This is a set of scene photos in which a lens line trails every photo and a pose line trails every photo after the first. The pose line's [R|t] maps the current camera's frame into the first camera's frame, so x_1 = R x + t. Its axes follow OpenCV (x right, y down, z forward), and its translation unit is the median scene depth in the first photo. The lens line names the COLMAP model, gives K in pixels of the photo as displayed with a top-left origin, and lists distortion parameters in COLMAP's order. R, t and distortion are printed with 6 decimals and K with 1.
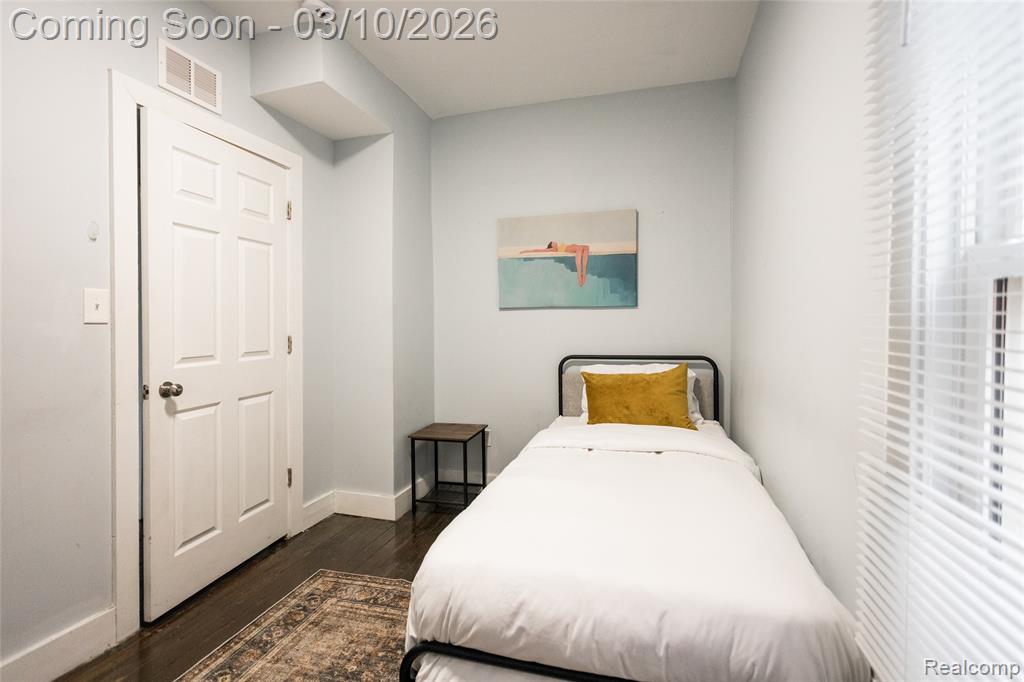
lens RADIAL K [[487.5, 0, 505.6], [0, 487.5, 333.9], [0, 0, 1]] dist [-0.005607, 0.005031]
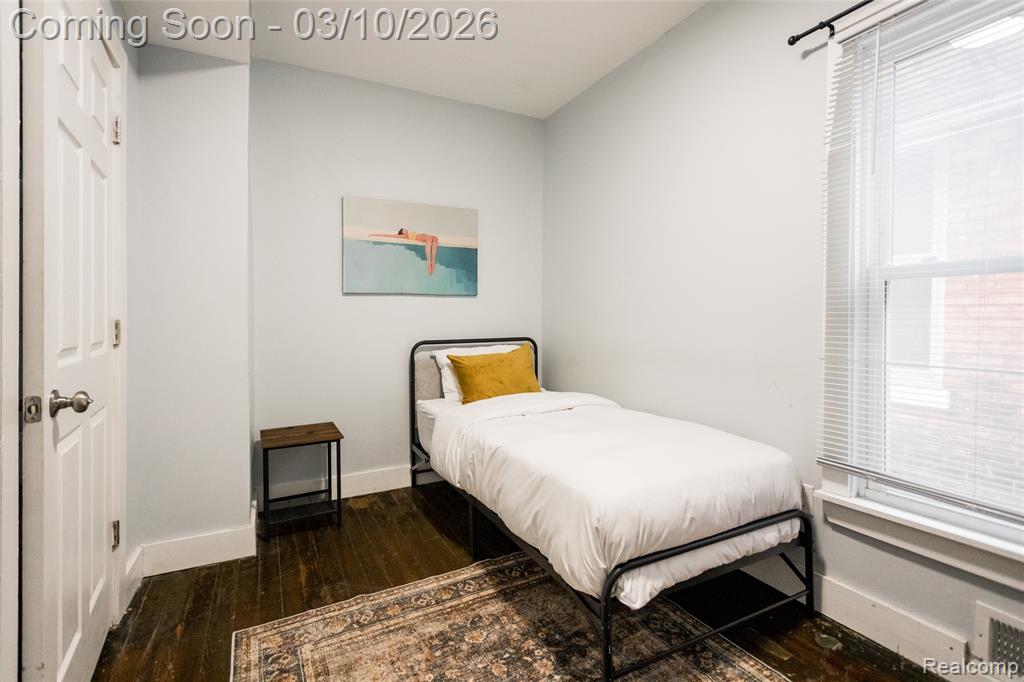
lens RADIAL K [[487.5, 0, 511.0], [0, 487.5, 332.4], [0, 0, 1]] dist [-0.005607, 0.005031]
pose [[0.715099, -0.016737, 0.698822, -0.485877], [0.017279, 0.999831, 0.006265, 0.024049], [-0.698809, 0.007595, 0.715268, 0.140832]]
